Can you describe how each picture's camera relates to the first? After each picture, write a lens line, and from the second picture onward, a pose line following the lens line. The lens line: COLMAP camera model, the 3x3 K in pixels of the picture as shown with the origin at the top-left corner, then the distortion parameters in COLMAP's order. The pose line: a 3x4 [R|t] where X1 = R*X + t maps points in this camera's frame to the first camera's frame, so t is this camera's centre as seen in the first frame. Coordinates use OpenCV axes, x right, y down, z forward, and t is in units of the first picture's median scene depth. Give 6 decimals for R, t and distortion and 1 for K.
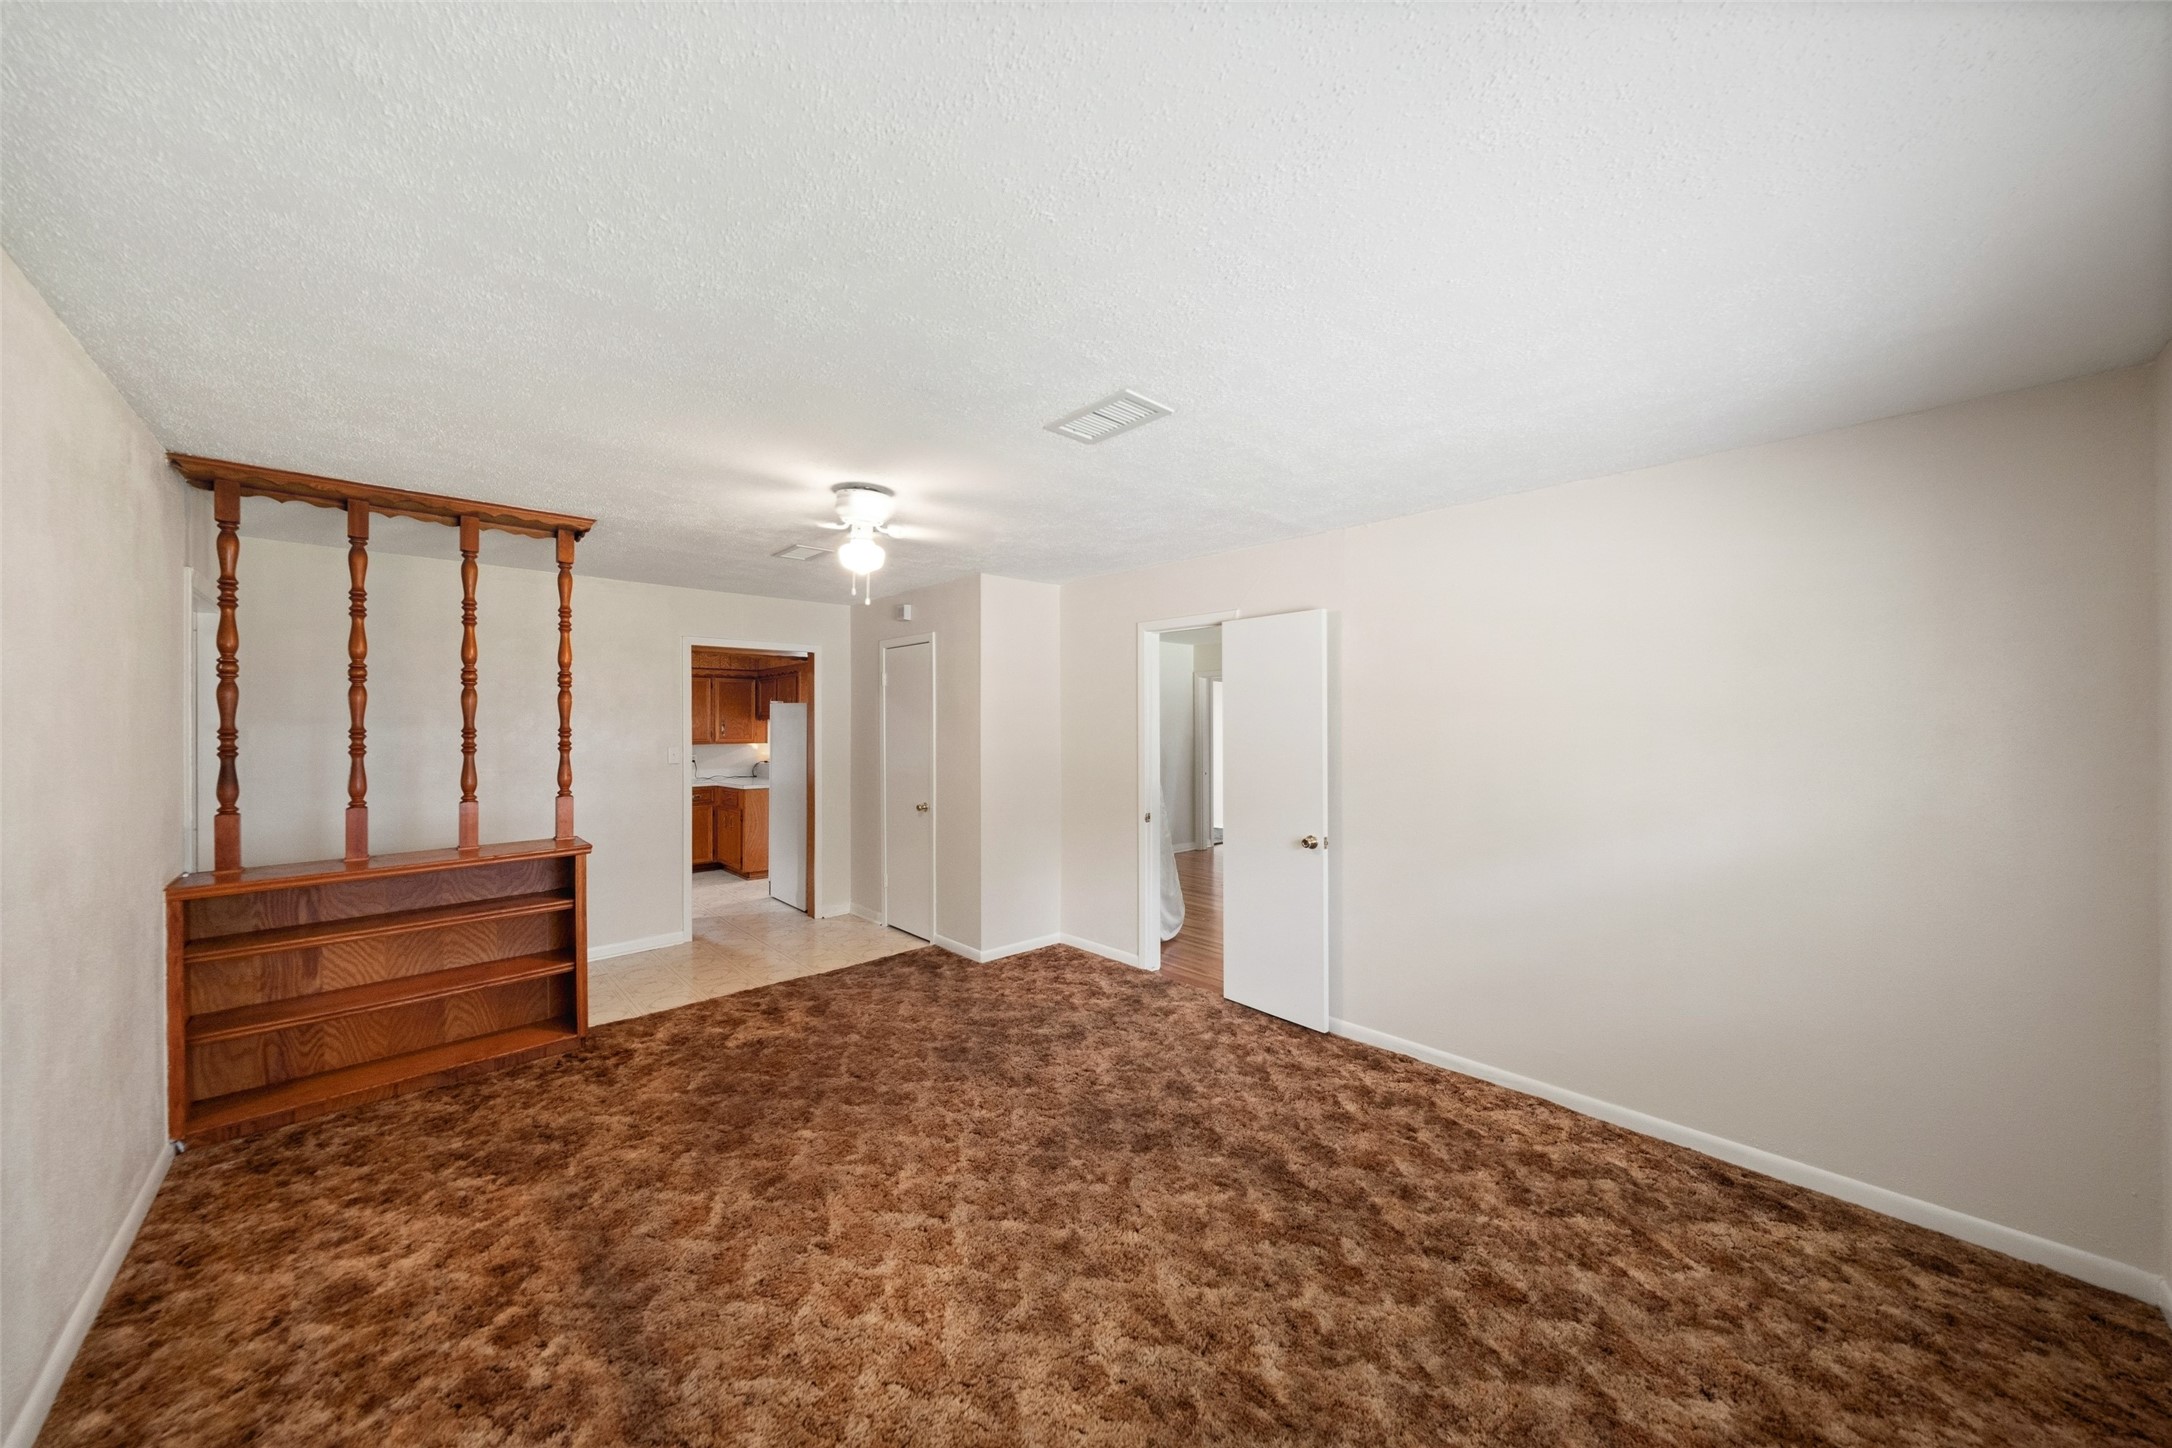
lens RADIAL K [[742.6, 0, 1084.3], [0, 742.6, 720.7], [0, 0, 1]] dist [-0.001170, 0.000239]
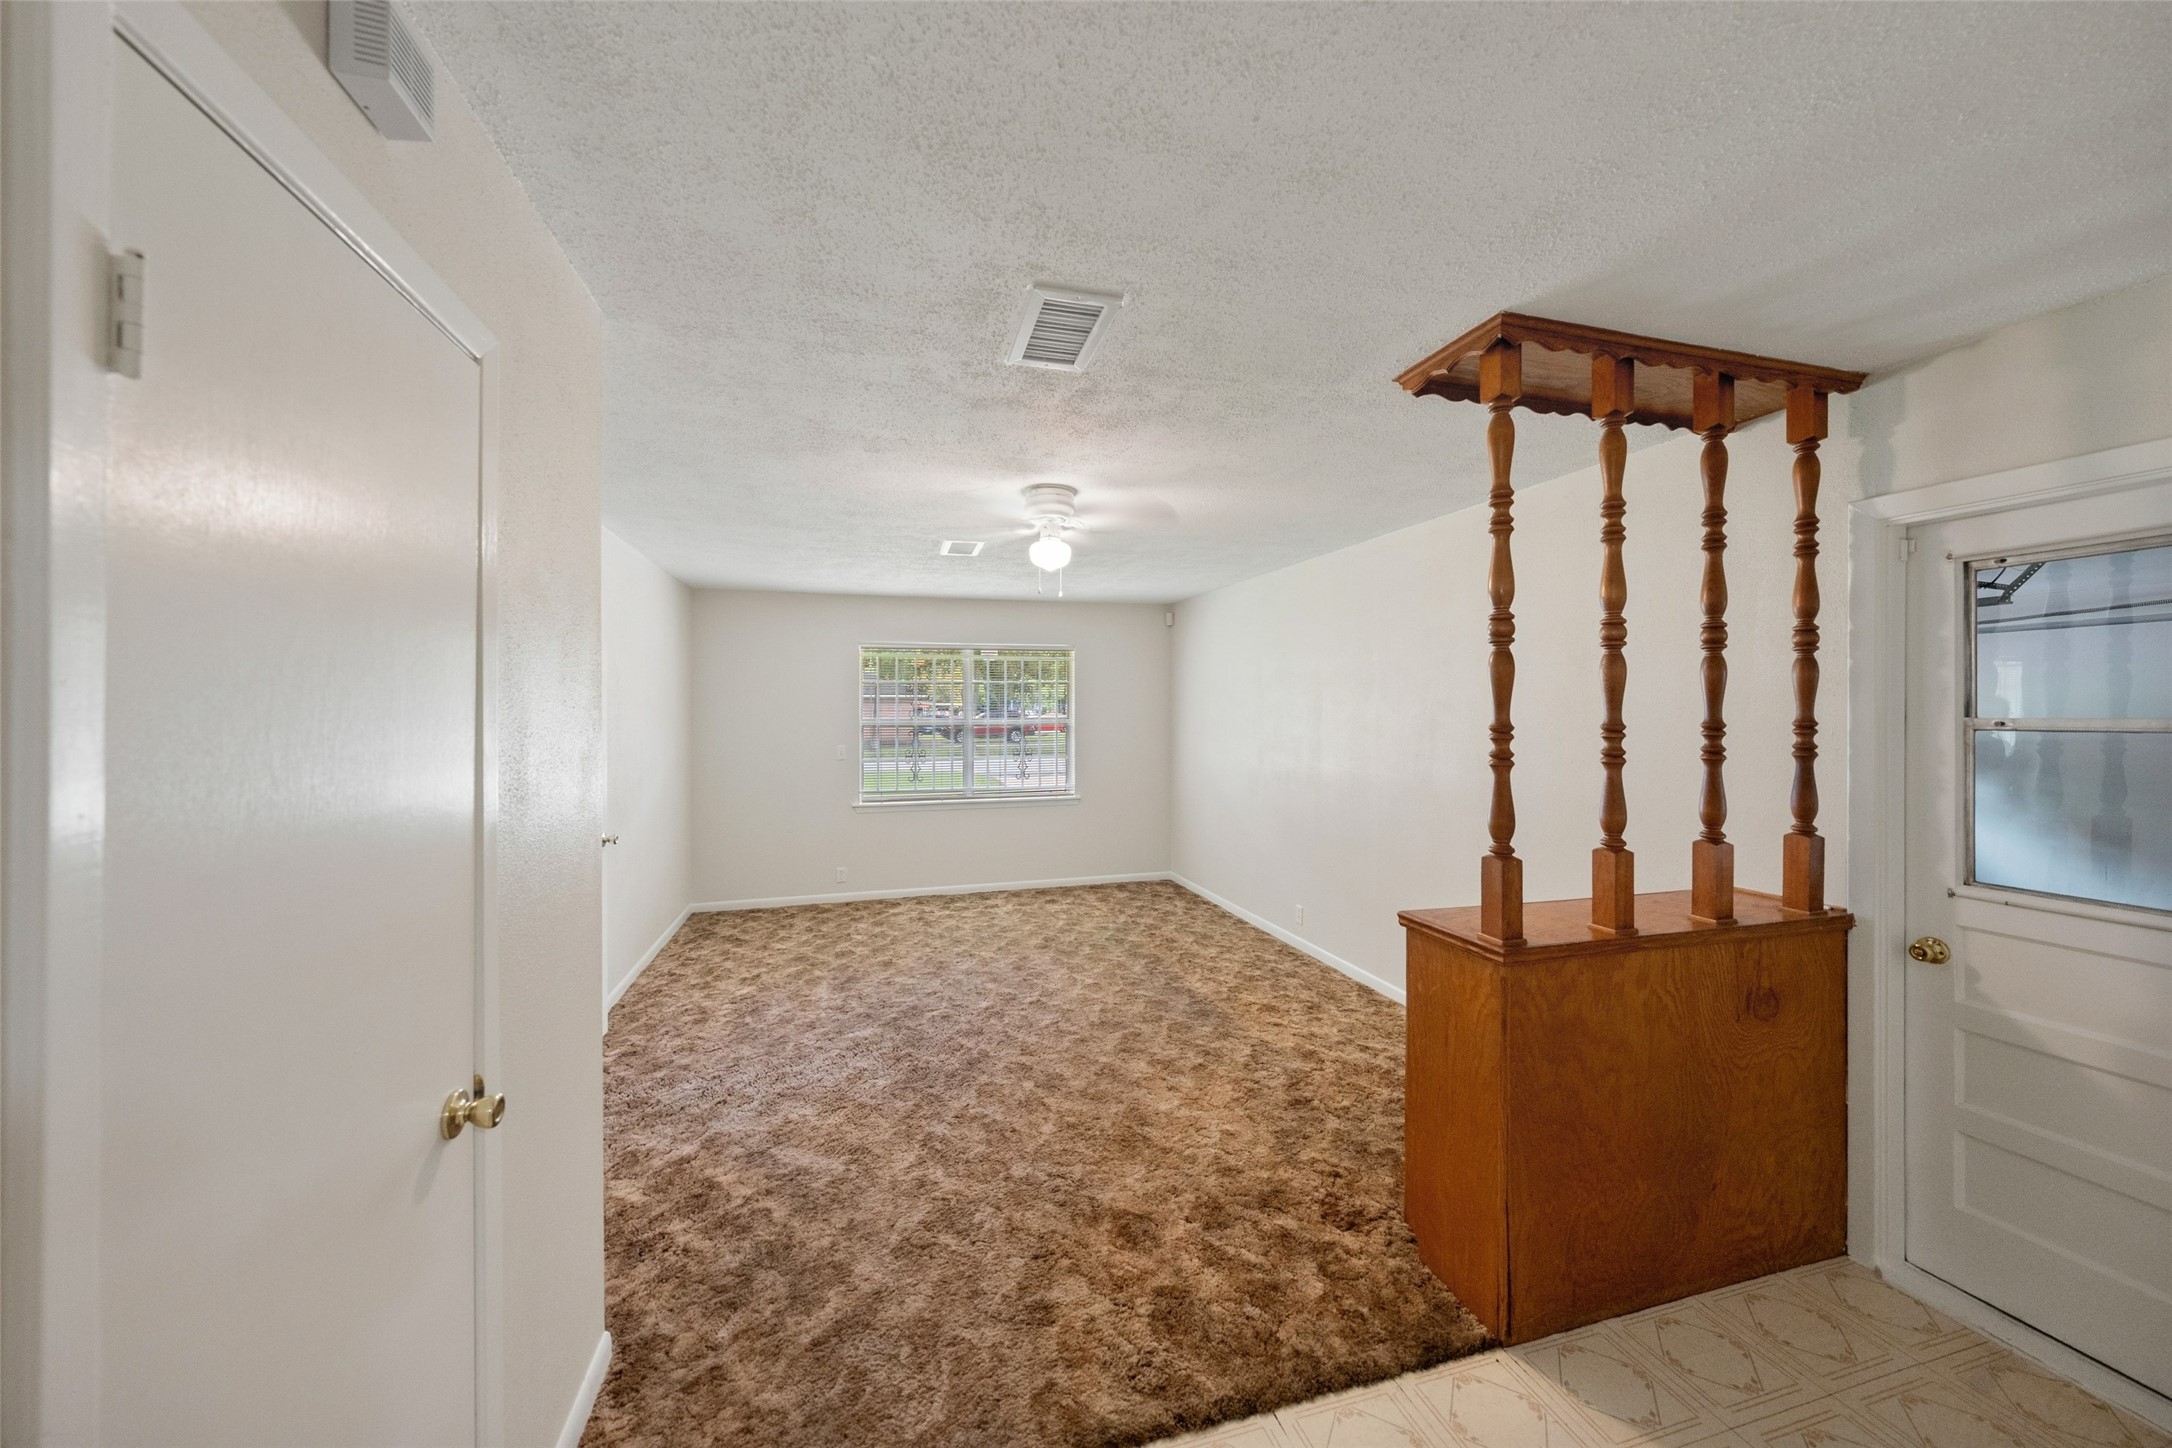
lens RADIAL K [[758.4, 0, 1059.0], [0, 758.4, 717.6], [0, 0, 1]] dist [-0.000540, 0.000096]
pose [[-0.879017, -0.002124, 0.476786, -0.698248], [0.001711, 0.999970, 0.007609, 0.001719], [-0.476787, 0.007504, -0.878987, 1.647027]]
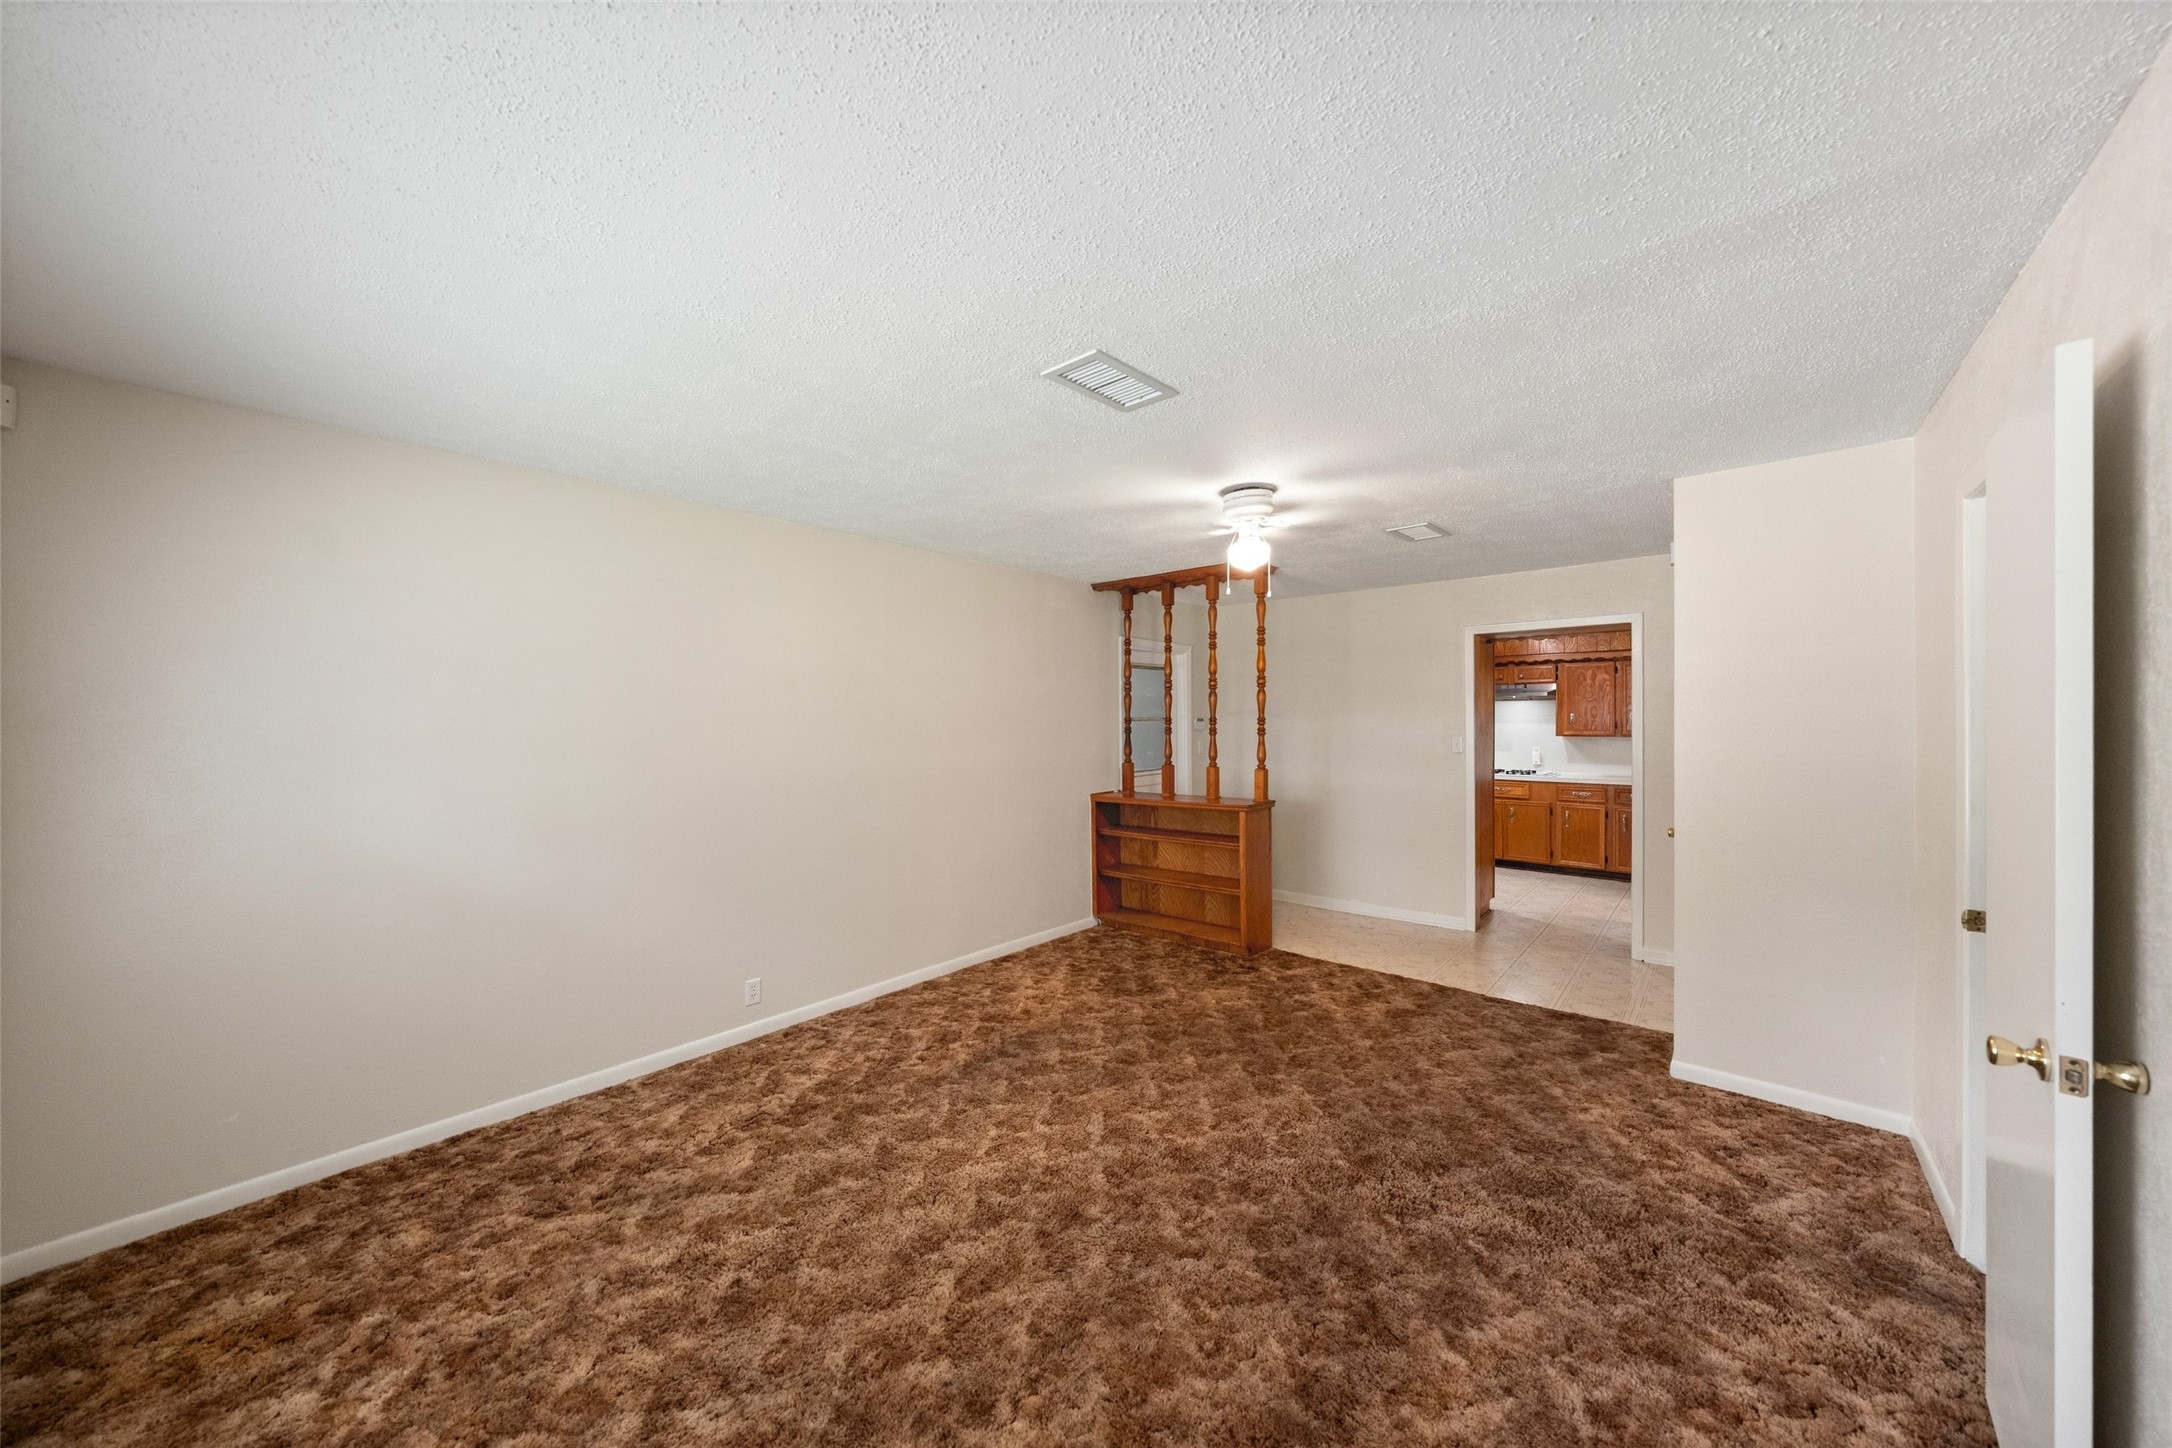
lens RADIAL K [[750.2, 0, 1077.9], [0, 750.2, 723.3], [0, 0, 1]] dist [-0.000093, 0.000025]
pose [[0.091894, 0.006684, -0.995746, 0.628146], [0.009984, 0.999921, 0.007634, 0.006689], [0.995719, -0.010643, 0.091820, 0.565283]]
